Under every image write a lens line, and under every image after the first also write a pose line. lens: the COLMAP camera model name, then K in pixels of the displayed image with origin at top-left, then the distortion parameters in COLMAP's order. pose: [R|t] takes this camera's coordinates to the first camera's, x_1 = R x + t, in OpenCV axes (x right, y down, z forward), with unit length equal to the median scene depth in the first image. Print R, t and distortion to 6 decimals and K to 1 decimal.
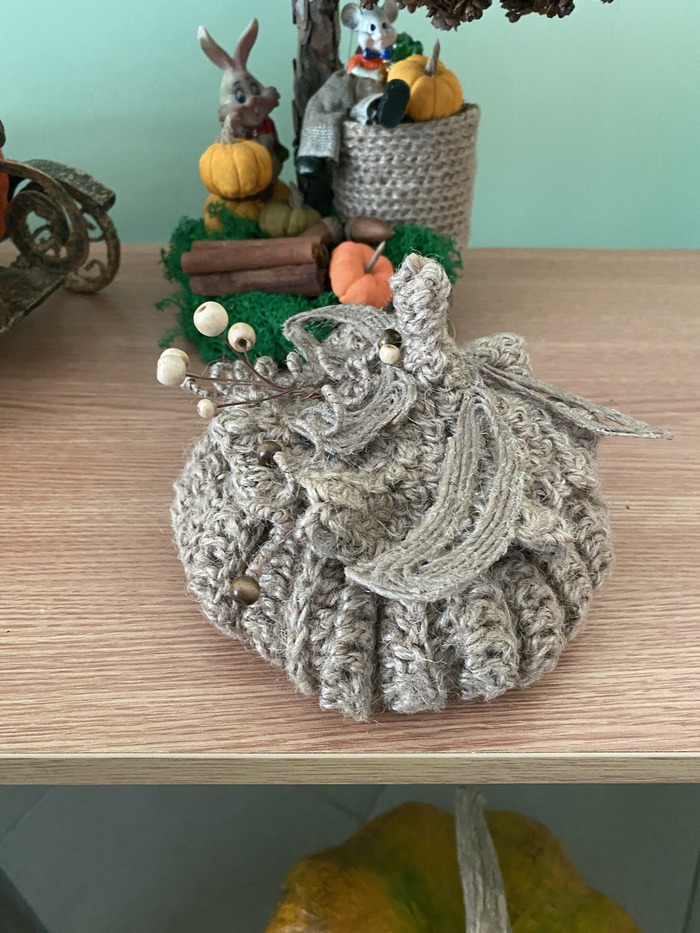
lens RADIAL K [[709.4, 0, 351.0], [0, 709.4, 466.4], [0, 0, 1]] dist [-0.002768, -0.018412]
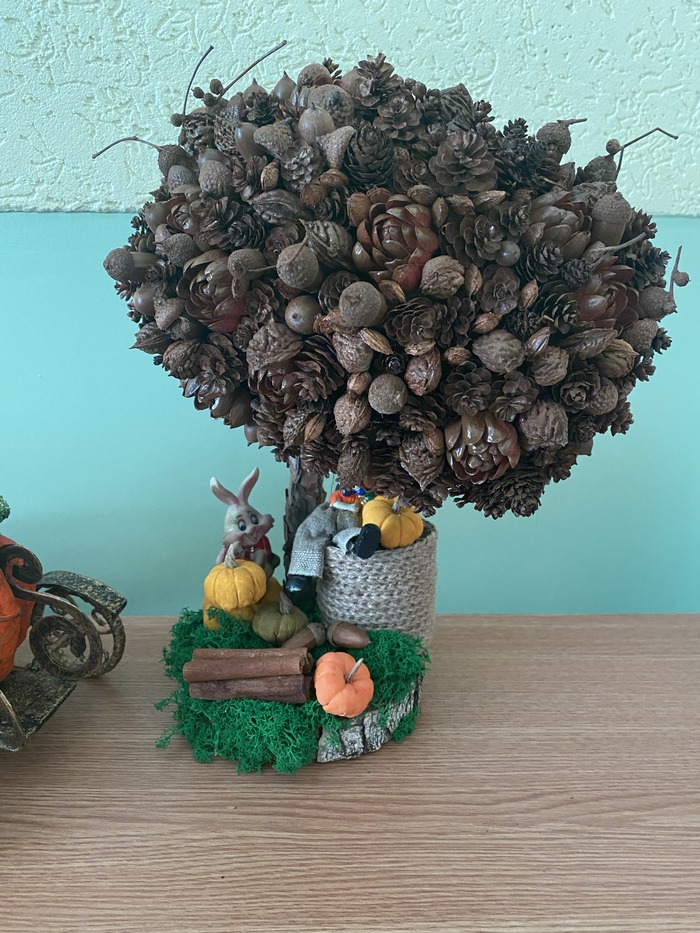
lens RADIAL K [[709.4, 0, 356.5], [0, 709.4, 463.3], [0, 0, 1]] dist [-0.002768, -0.018412]
pose [[0.998795, 0.005764, 0.048744, -0.019598], [0.012719, 0.928761, -0.370461, -0.168627], [-0.047407, 0.370635, 0.927568, -0.181388]]
